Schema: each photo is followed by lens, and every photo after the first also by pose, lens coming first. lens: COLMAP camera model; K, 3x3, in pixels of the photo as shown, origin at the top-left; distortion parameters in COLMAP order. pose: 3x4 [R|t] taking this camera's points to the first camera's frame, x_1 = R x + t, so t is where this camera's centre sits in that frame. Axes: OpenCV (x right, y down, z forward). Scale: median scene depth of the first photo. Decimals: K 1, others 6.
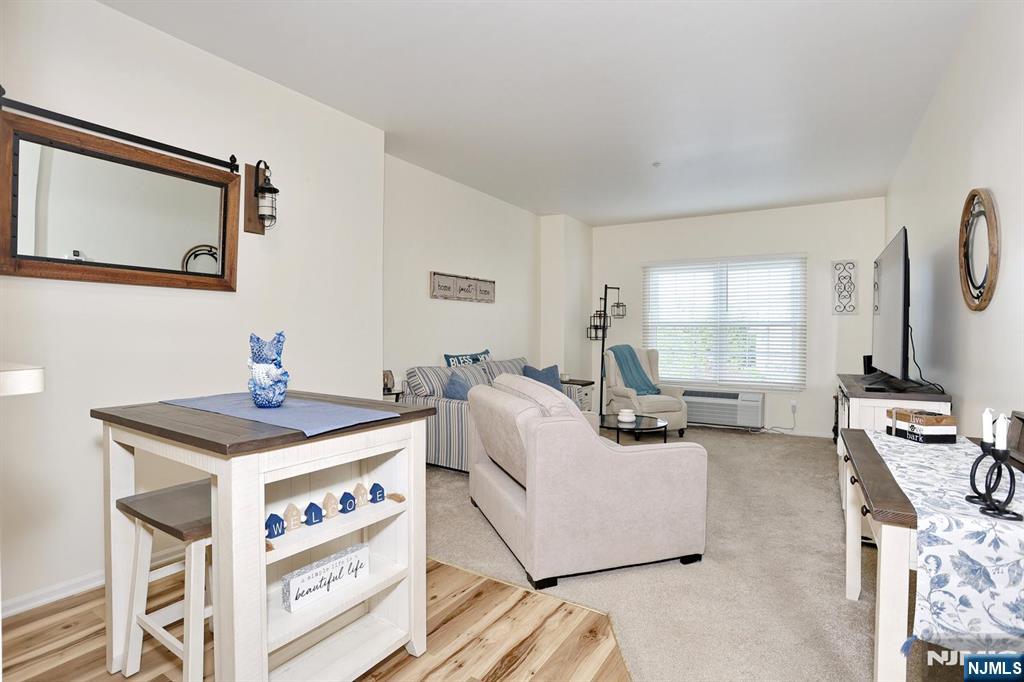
lens RADIAL K [[499.4, 0, 510.0], [0, 499.4, 335.6], [0, 0, 1]] dist [-0.077789, 0.036476]
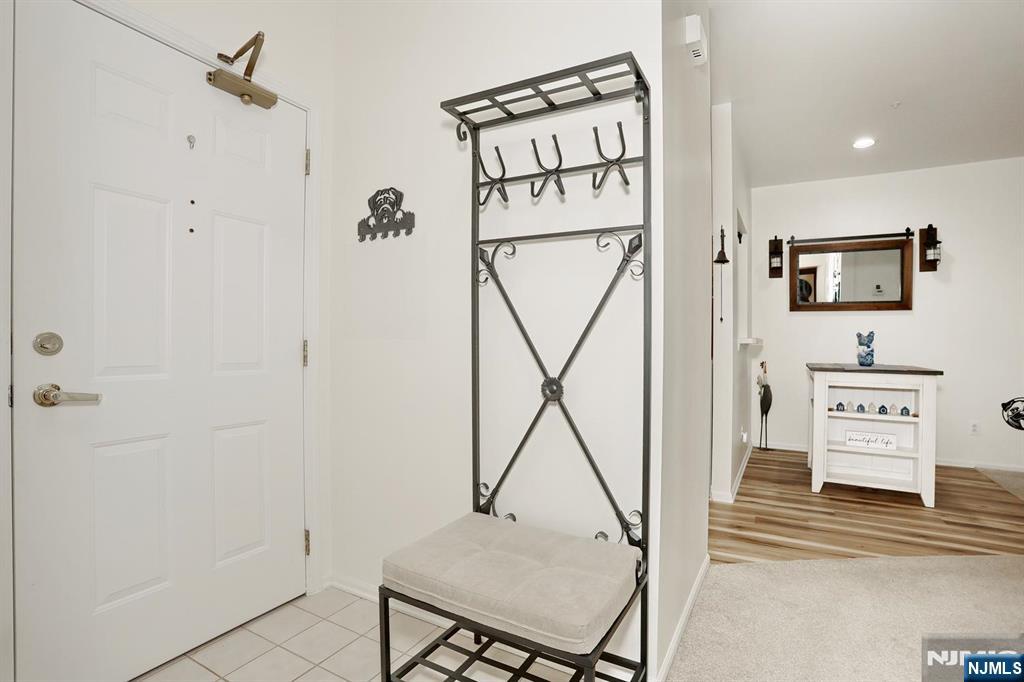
lens RADIAL K [[499.4, 0, 510.0], [0, 499.4, 335.6], [0, 0, 1]] dist [-0.077789, 0.036476]
pose [[0.045051, -0.015912, -0.998858, 0.962197], [-0.012007, 0.999792, -0.016468, 0.039112], [0.998913, 0.012735, 0.044851, -0.410080]]
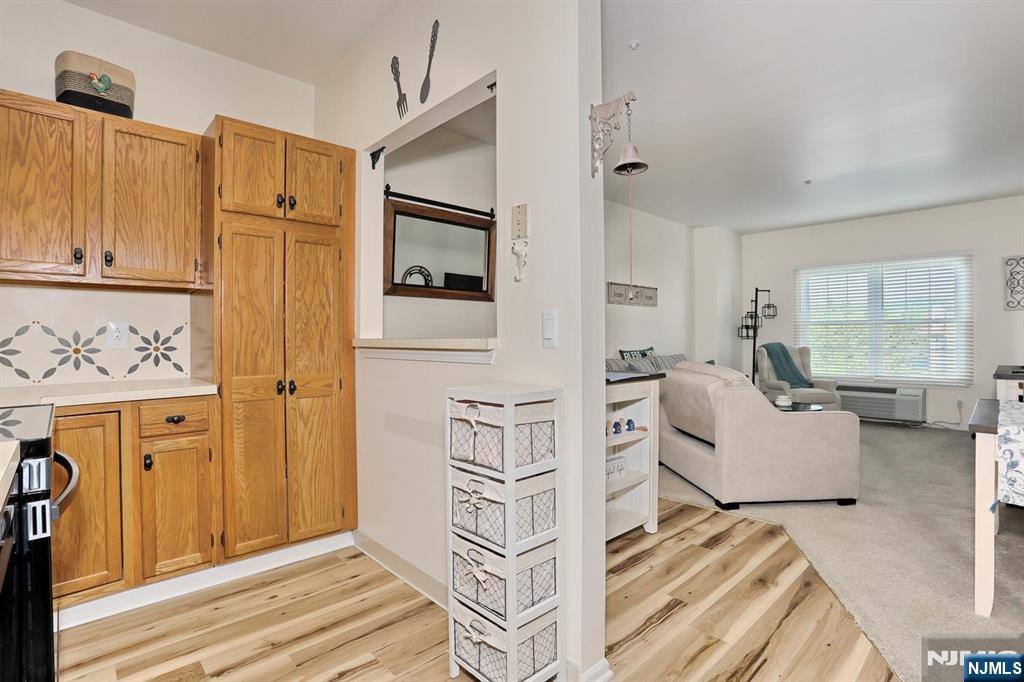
lens RADIAL K [[499.4, 0, 510.0], [0, 499.4, 335.6], [0, 0, 1]] dist [-0.077789, 0.036476]
pose [[0.967947, -0.009162, -0.250986, -0.143712], [0.006618, 0.999918, -0.010976, 0.024655], [0.251066, 0.008963, 0.967929, -0.400847]]
